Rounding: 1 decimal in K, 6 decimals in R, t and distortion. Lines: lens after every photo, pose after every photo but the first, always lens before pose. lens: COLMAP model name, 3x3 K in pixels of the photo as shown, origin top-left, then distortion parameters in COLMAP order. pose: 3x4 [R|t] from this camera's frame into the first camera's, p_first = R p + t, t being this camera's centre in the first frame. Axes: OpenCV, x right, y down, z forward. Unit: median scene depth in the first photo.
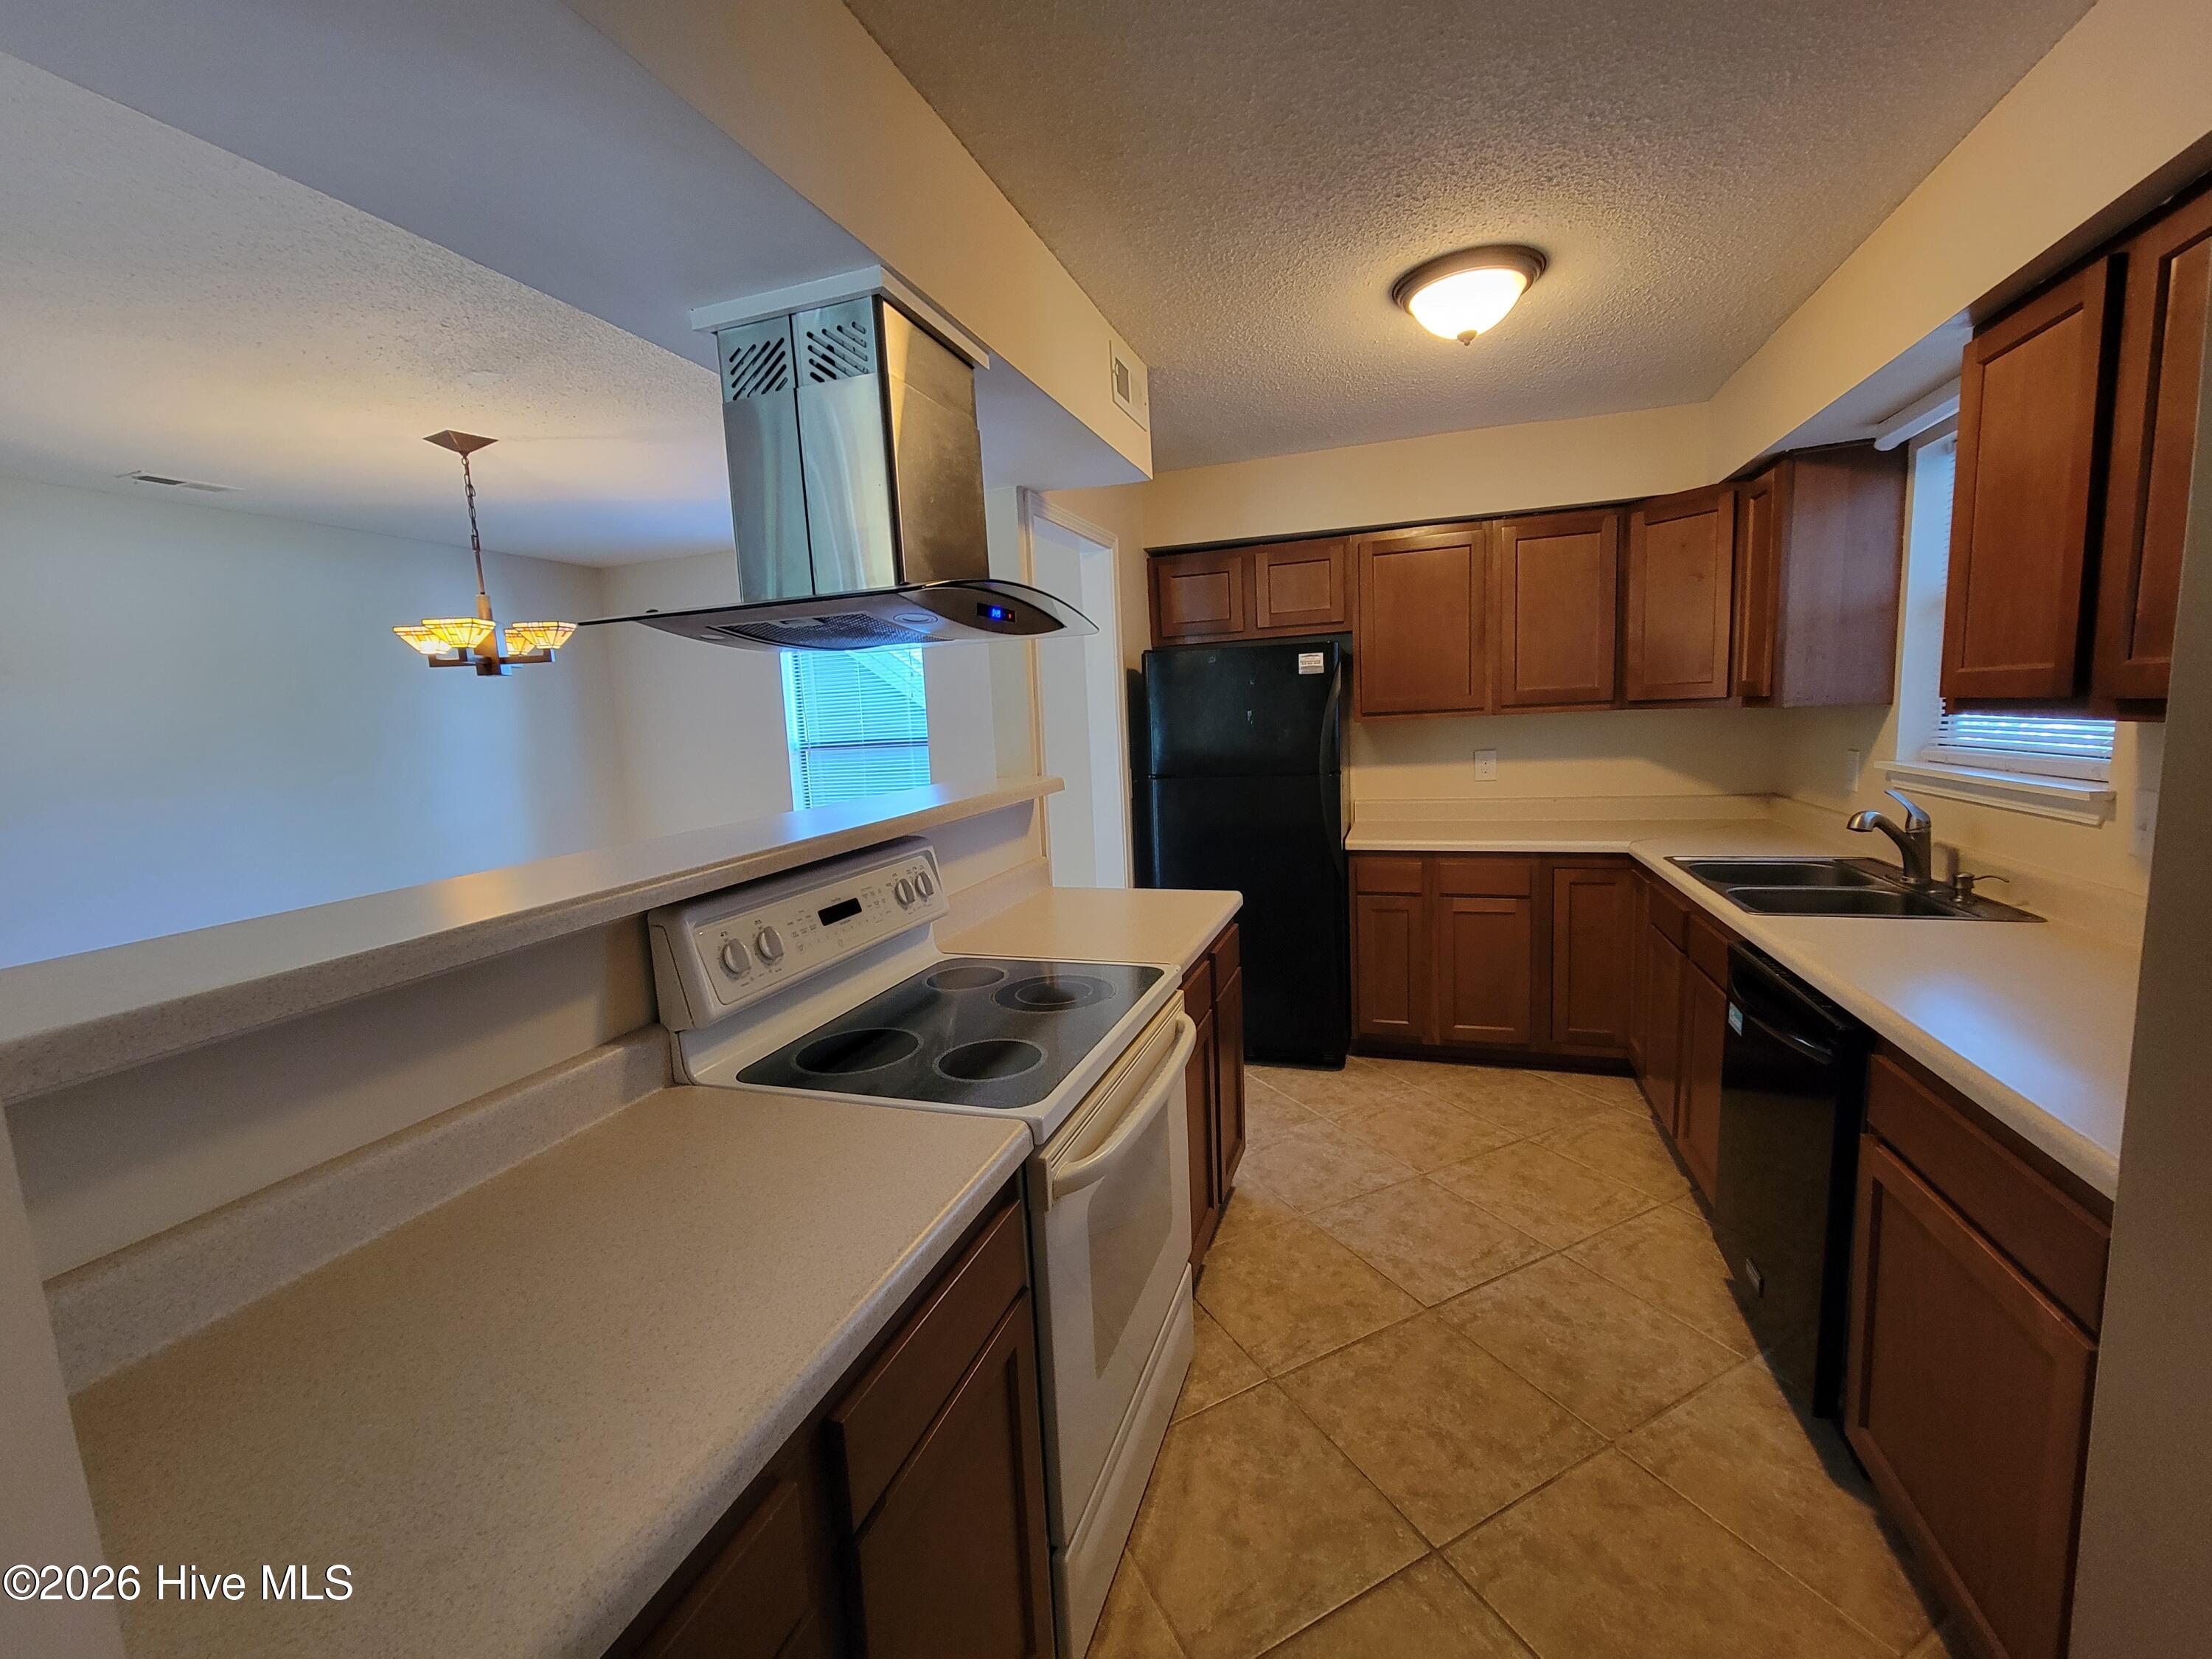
lens RADIAL K [[900.2, 0, 1117.7], [0, 900.2, 830.0], [0, 0, 1]] dist [0.001338, 0.000281]
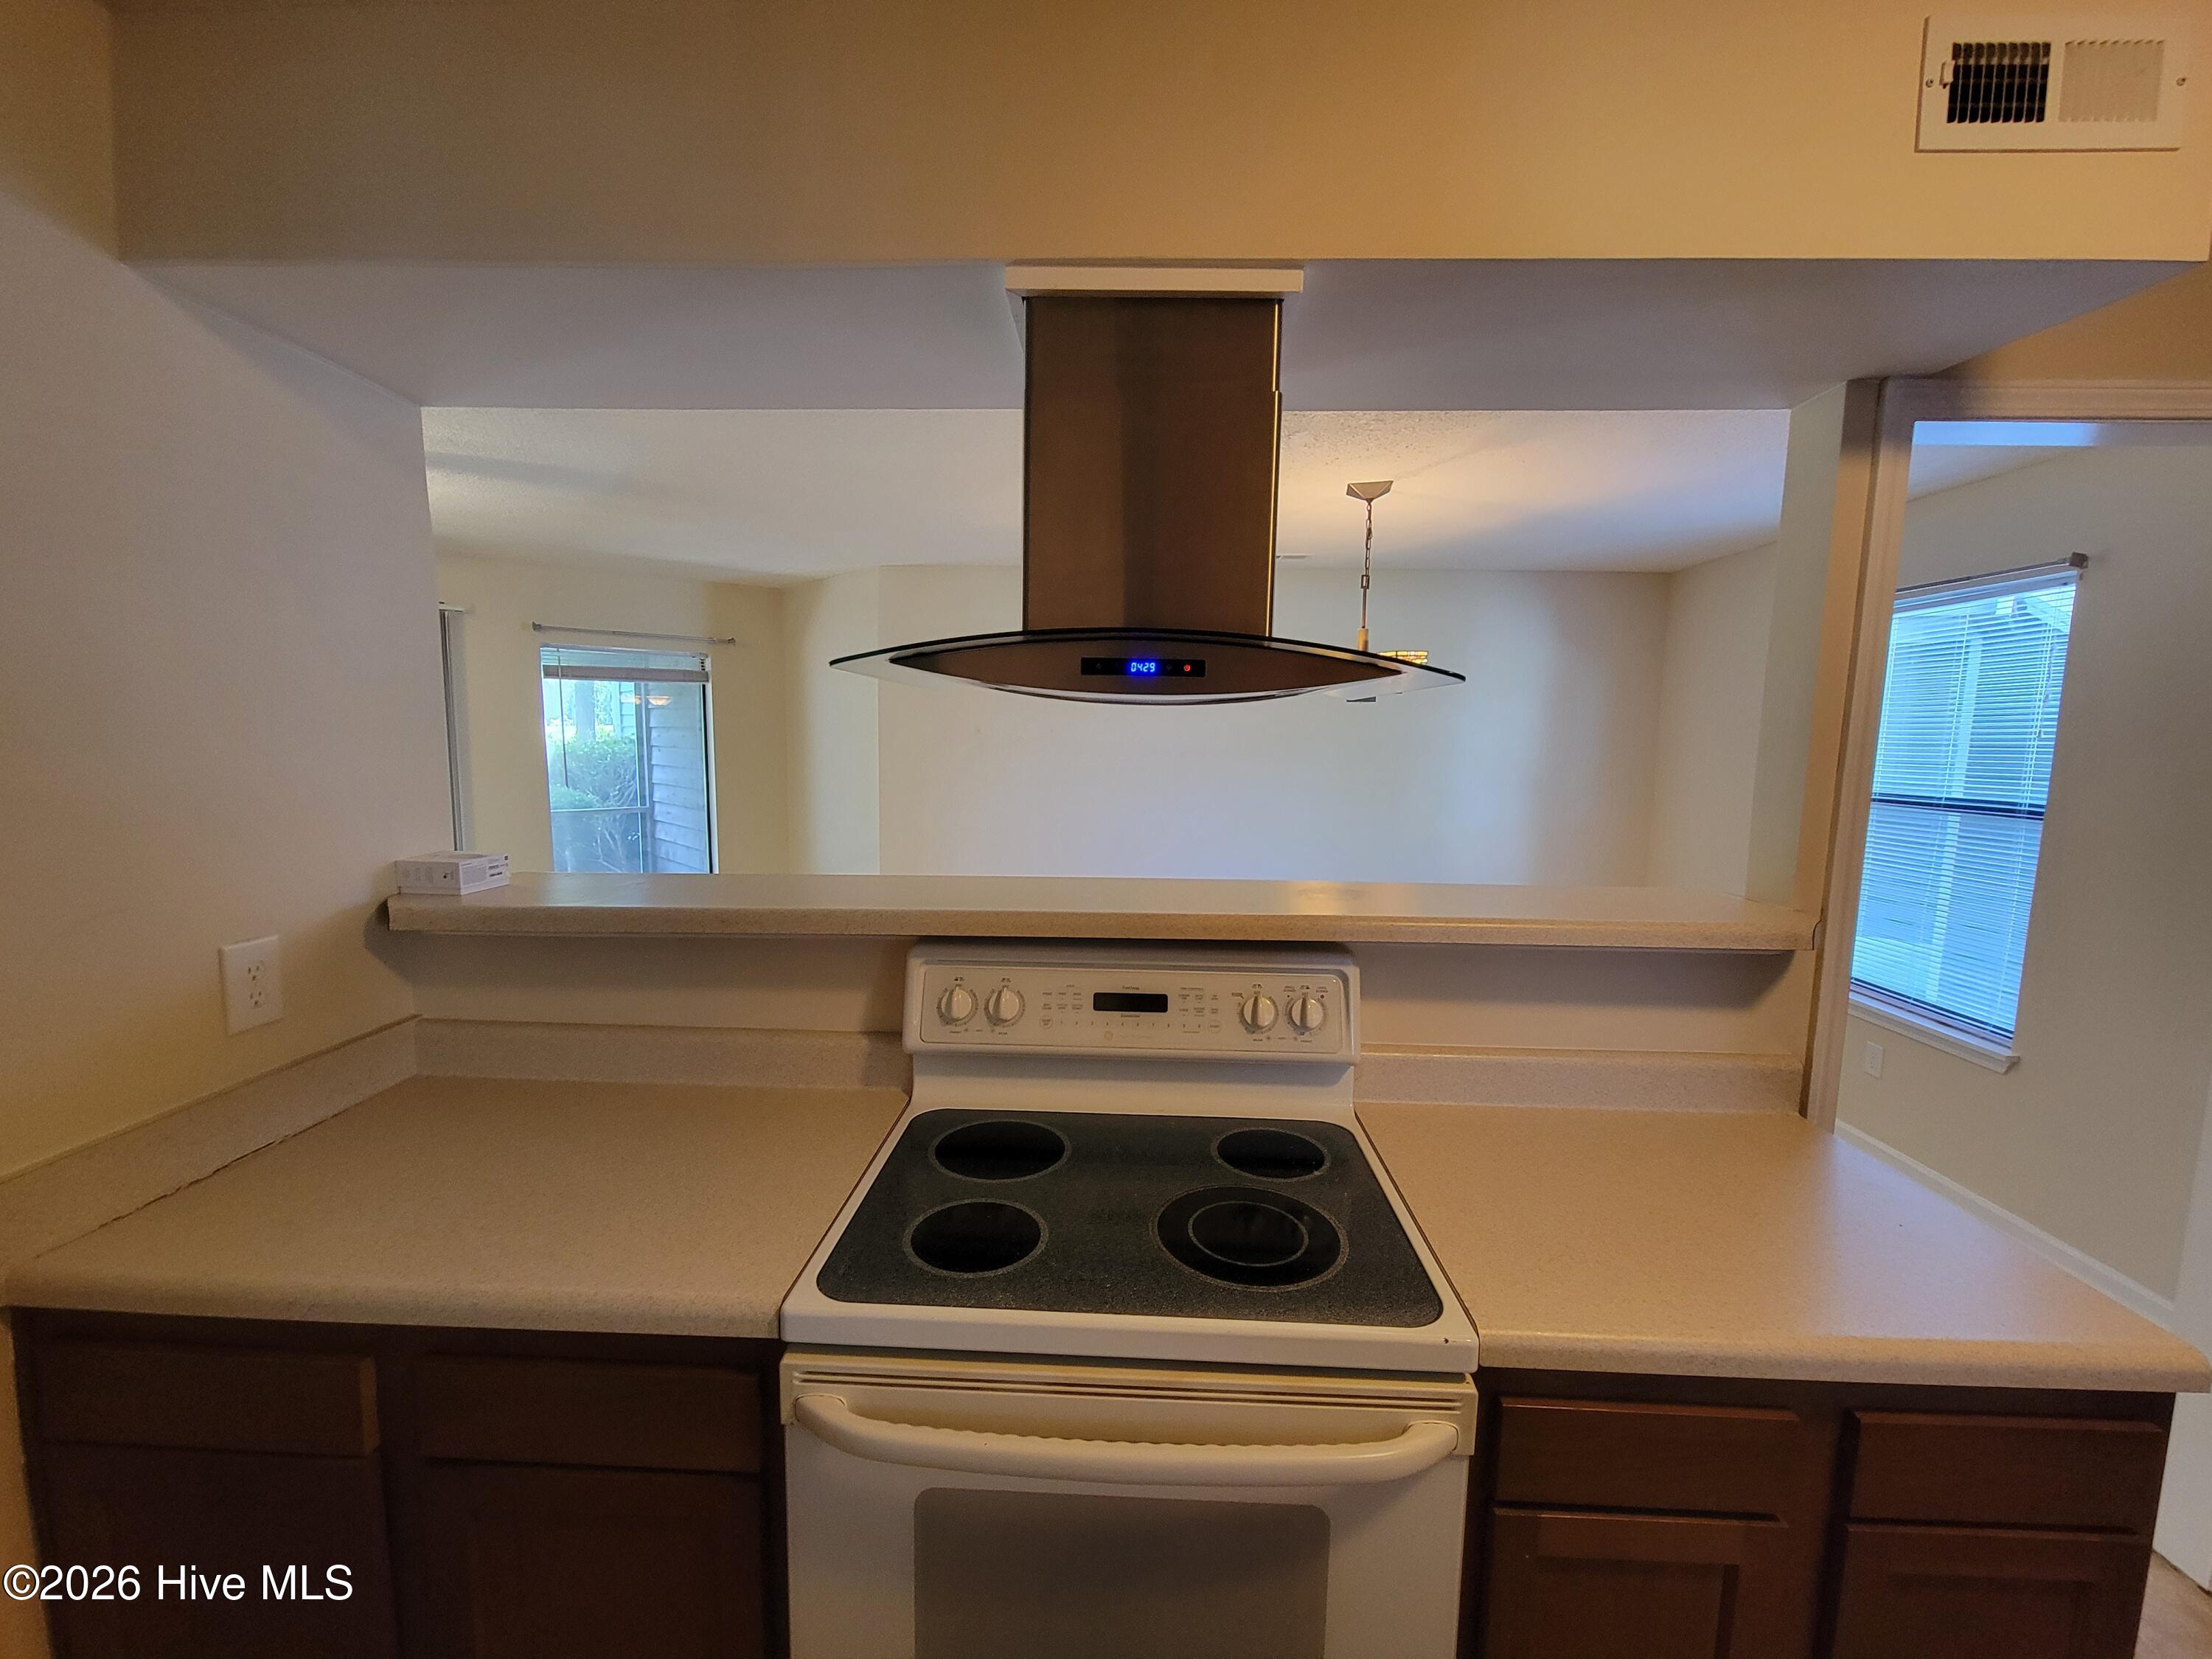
lens RADIAL K [[900.2, 0, 1102.5], [0, 900.2, 828.0], [0, 0, 1]] dist [0.001338, 0.000281]
pose [[0.288044, 0.156172, -0.944797, 0.607602], [-0.156612, 0.981011, 0.114411, -0.215352], [0.944724, 0.115011, 0.307033, 0.856951]]
